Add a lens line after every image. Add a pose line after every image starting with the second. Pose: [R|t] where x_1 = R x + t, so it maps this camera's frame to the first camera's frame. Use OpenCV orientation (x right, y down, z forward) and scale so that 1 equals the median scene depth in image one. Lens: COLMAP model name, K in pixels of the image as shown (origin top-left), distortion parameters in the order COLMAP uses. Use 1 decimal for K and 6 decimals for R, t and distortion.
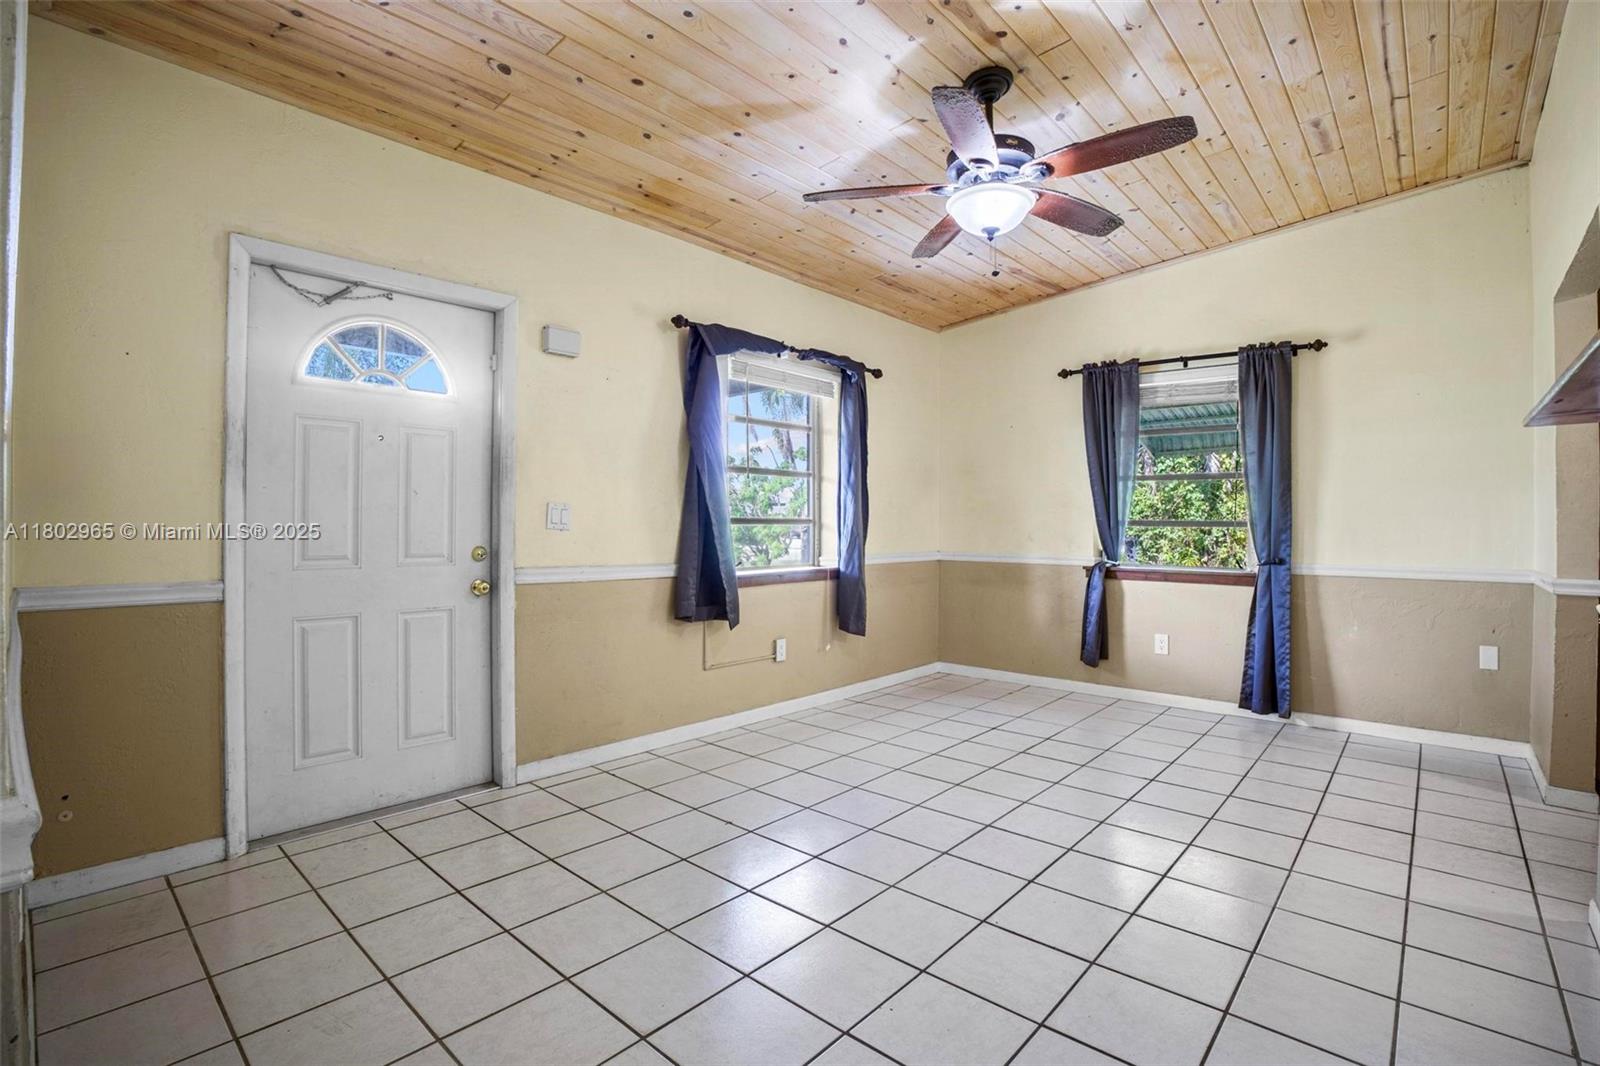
lens RADIAL K [[753.7, 0, 801.7], [0, 753.7, 524.0], [0, 0, 1]] dist [-0.033580, 0.000739]
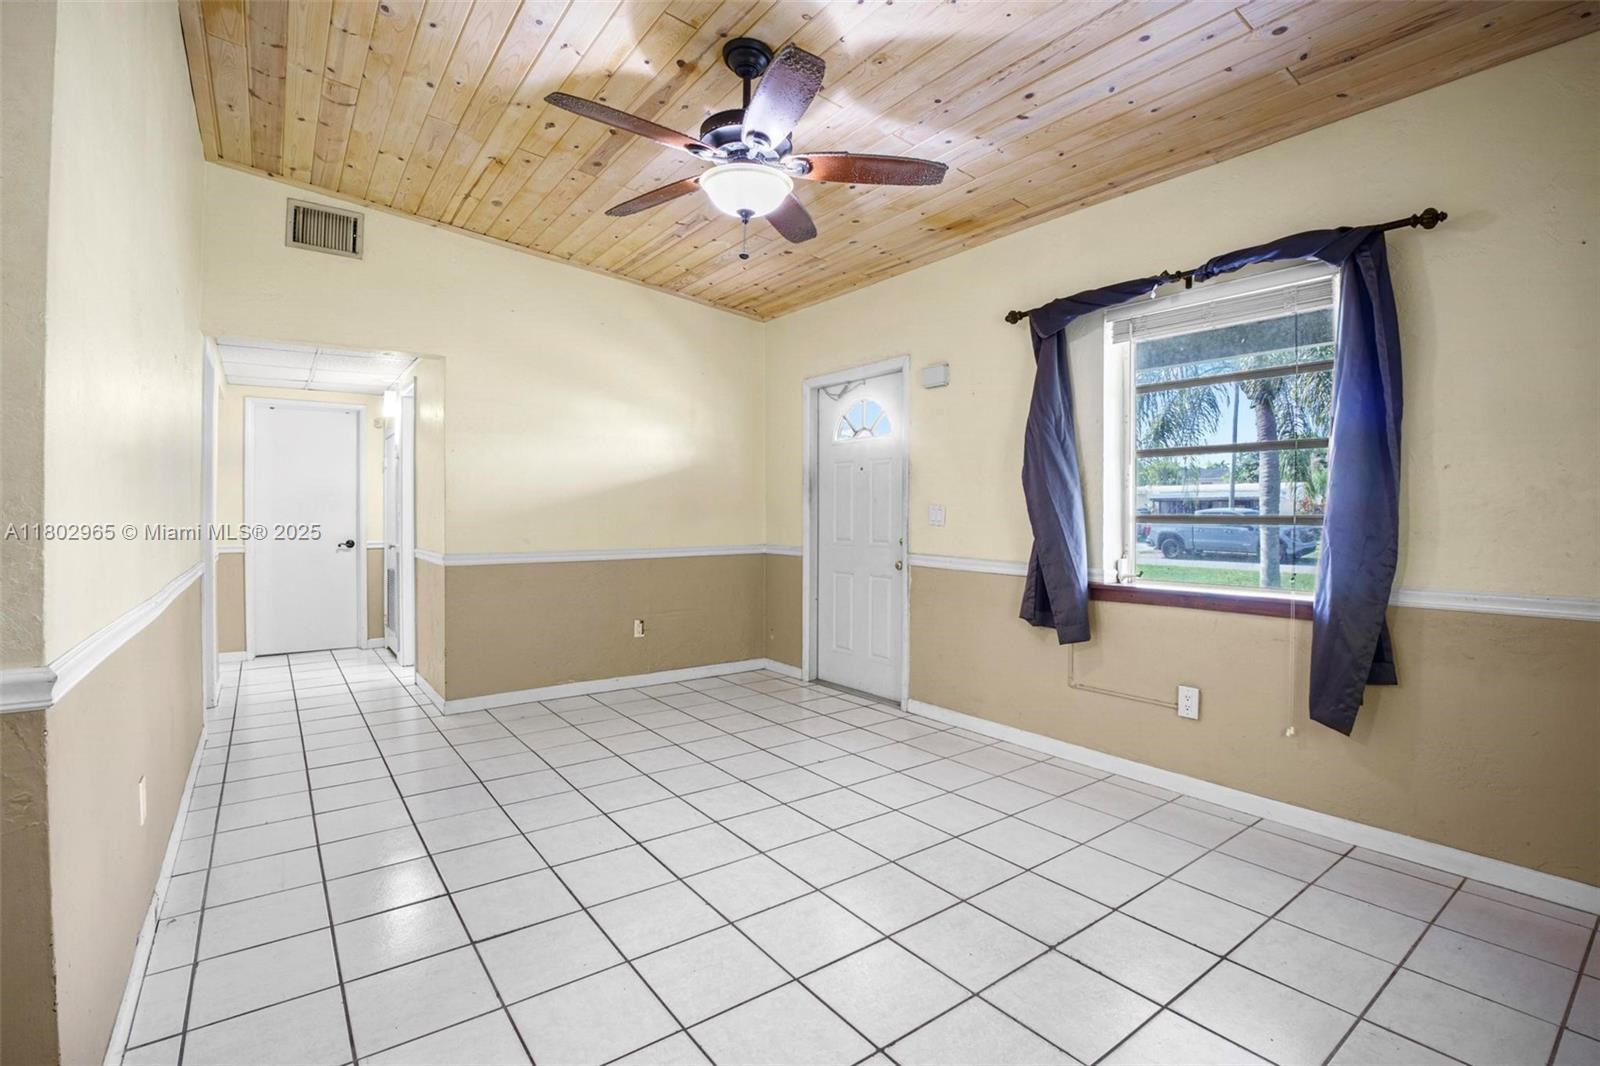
lens RADIAL K [[753.7, 0, 804.5], [0, 753.7, 523.2], [0, 0, 1]] dist [-0.033580, 0.000739]
pose [[-0.195606, 0.000164, -0.980683, 0.854875], [-0.012454, 0.999919, 0.002651, 0.003171], [0.980603, 0.012732, -0.195588, 0.922034]]
